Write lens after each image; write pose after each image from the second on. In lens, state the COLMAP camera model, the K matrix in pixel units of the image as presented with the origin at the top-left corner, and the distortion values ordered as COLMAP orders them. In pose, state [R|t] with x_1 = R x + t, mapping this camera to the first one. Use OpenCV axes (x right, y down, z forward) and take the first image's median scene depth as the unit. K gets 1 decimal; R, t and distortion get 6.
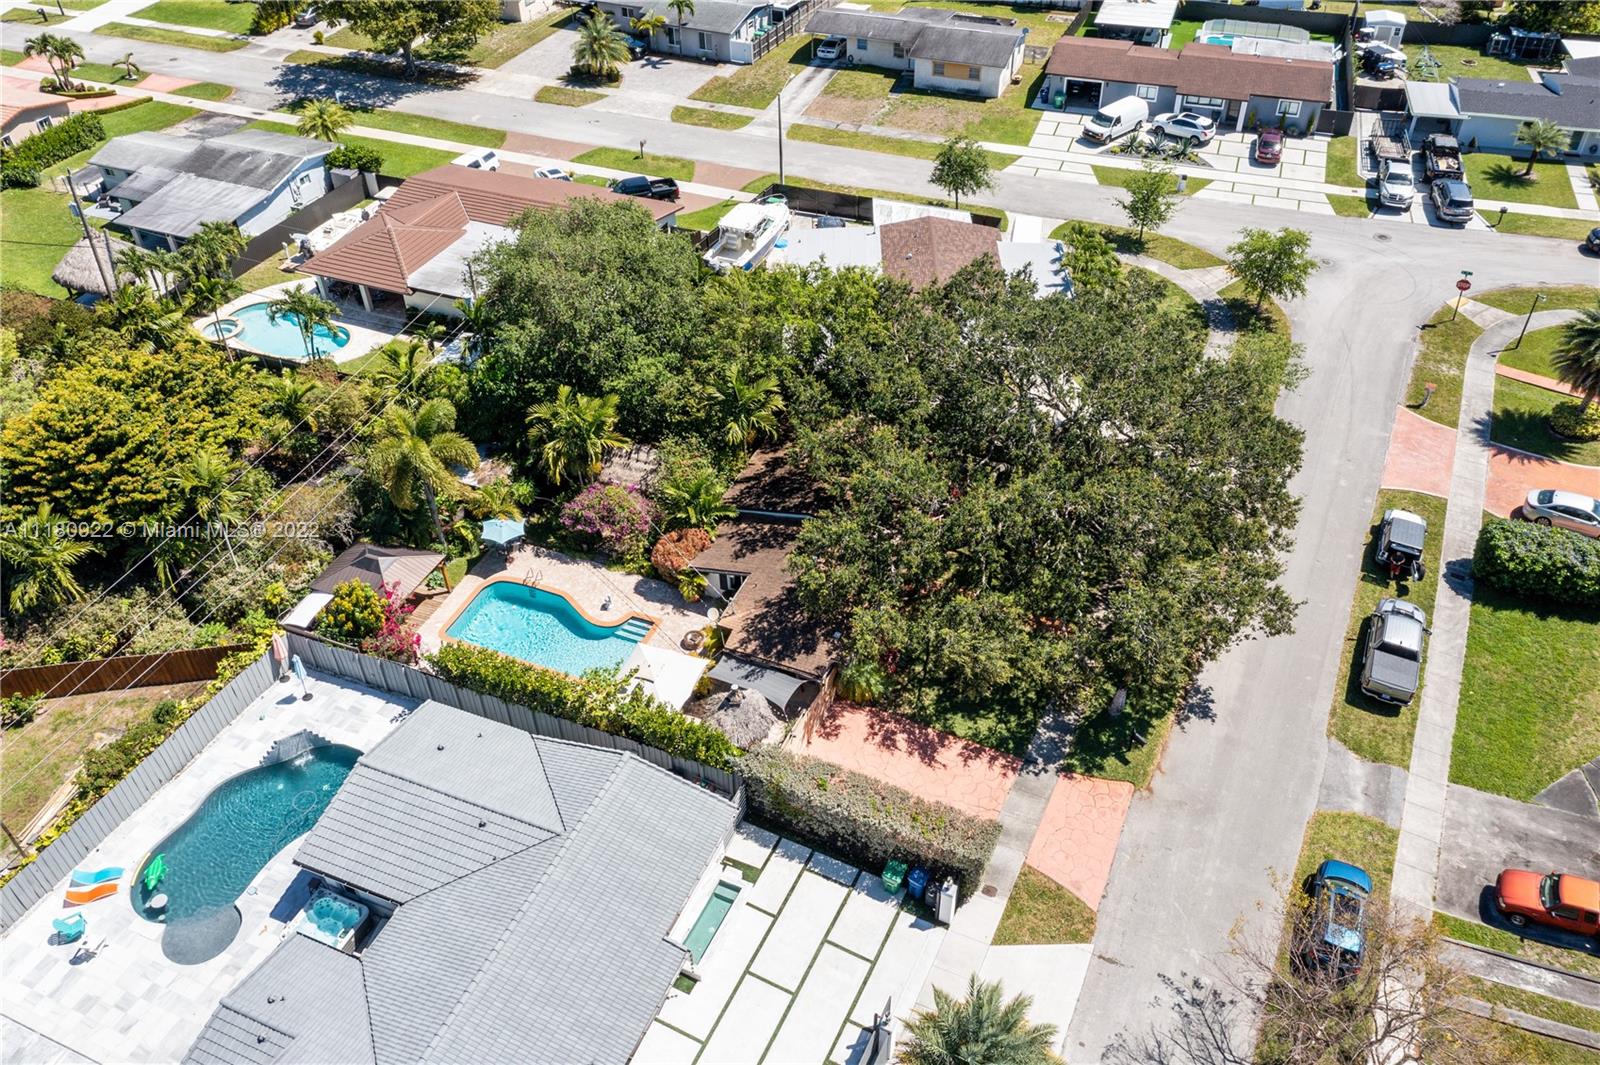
lens RADIAL K [[1308.9, 0, 800.0], [0, 1308.9, 532.5], [0, 0, 1]] dist [-0.001196, -0.005312]
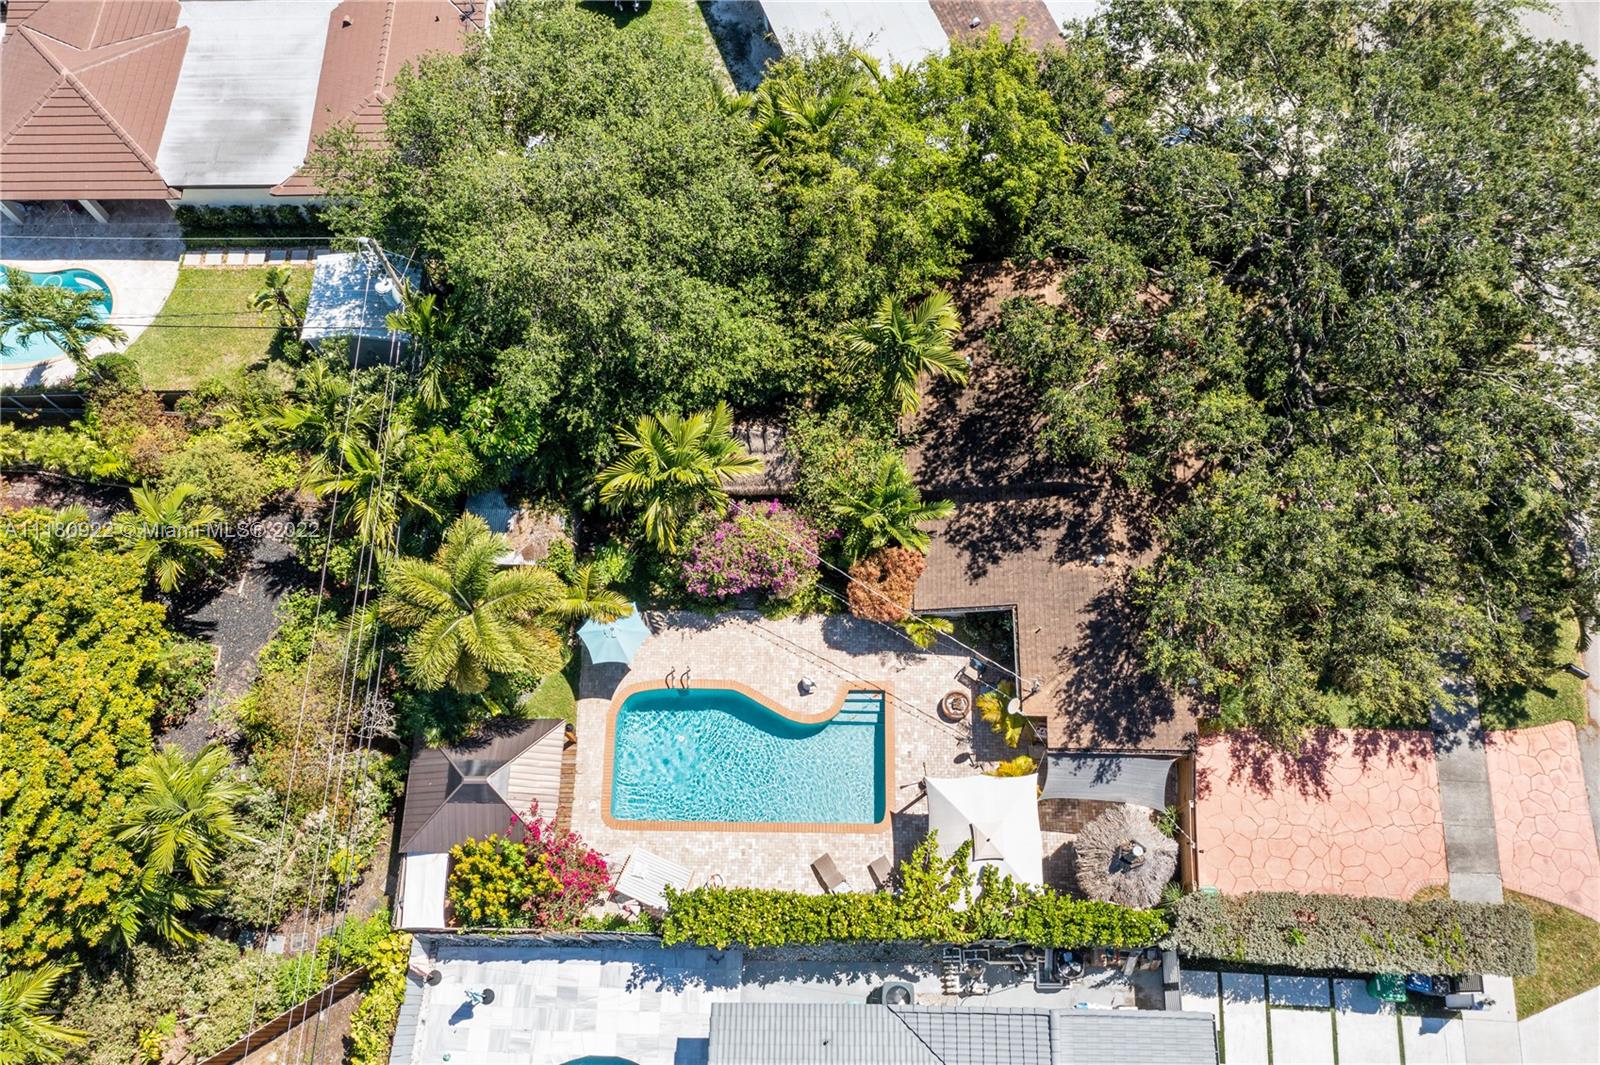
lens RADIAL K [[1308.9, 0, 800.0], [0, 1308.9, 532.5], [0, 0, 1]] dist [-0.001196, -0.005312]
pose [[0.926408, -0.347695, 0.144485, -0.235359], [0.241836, 0.843590, 0.479448, -0.370195], [-0.288588, -0.409223, 0.865594, 0.448581]]
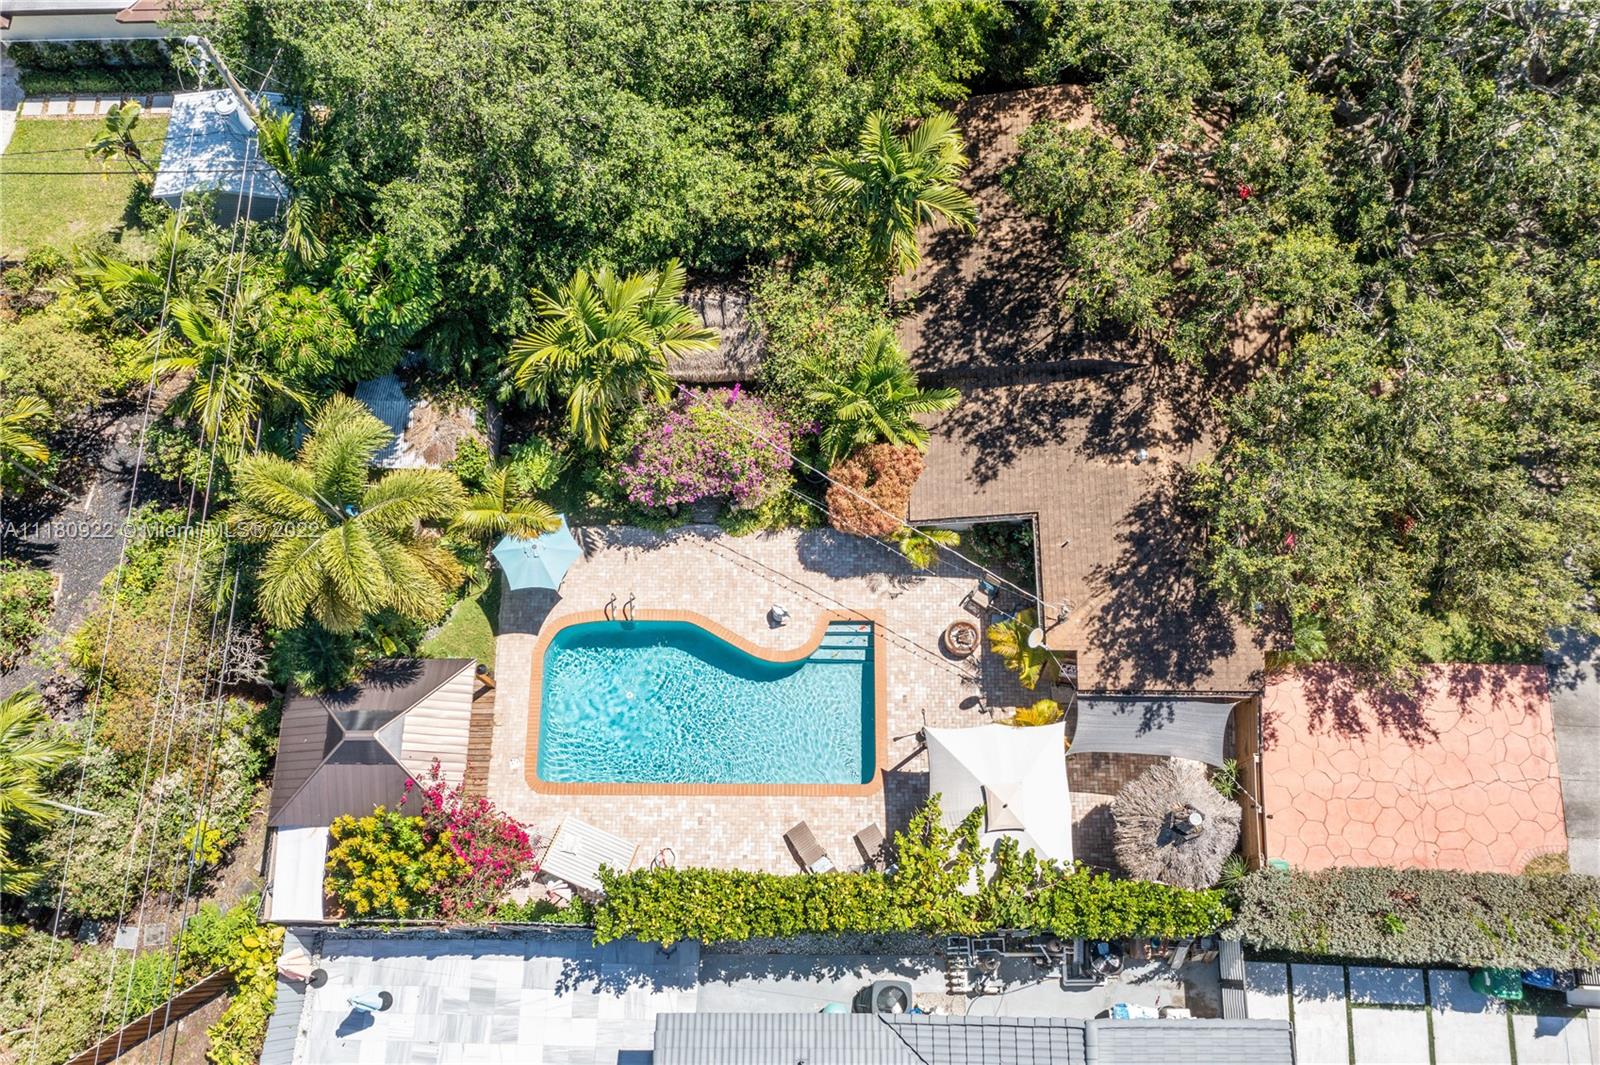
lens RADIAL K [[1308.9, 0, 800.0], [0, 1308.9, 532.5], [0, 0, 1]] dist [-0.001196, -0.005312]
pose [[0.922840, -0.360162, 0.136562, -0.213994], [0.243437, 0.820106, 0.517846, -0.281583], [-0.298503, -0.444645, 0.844504, 0.558919]]
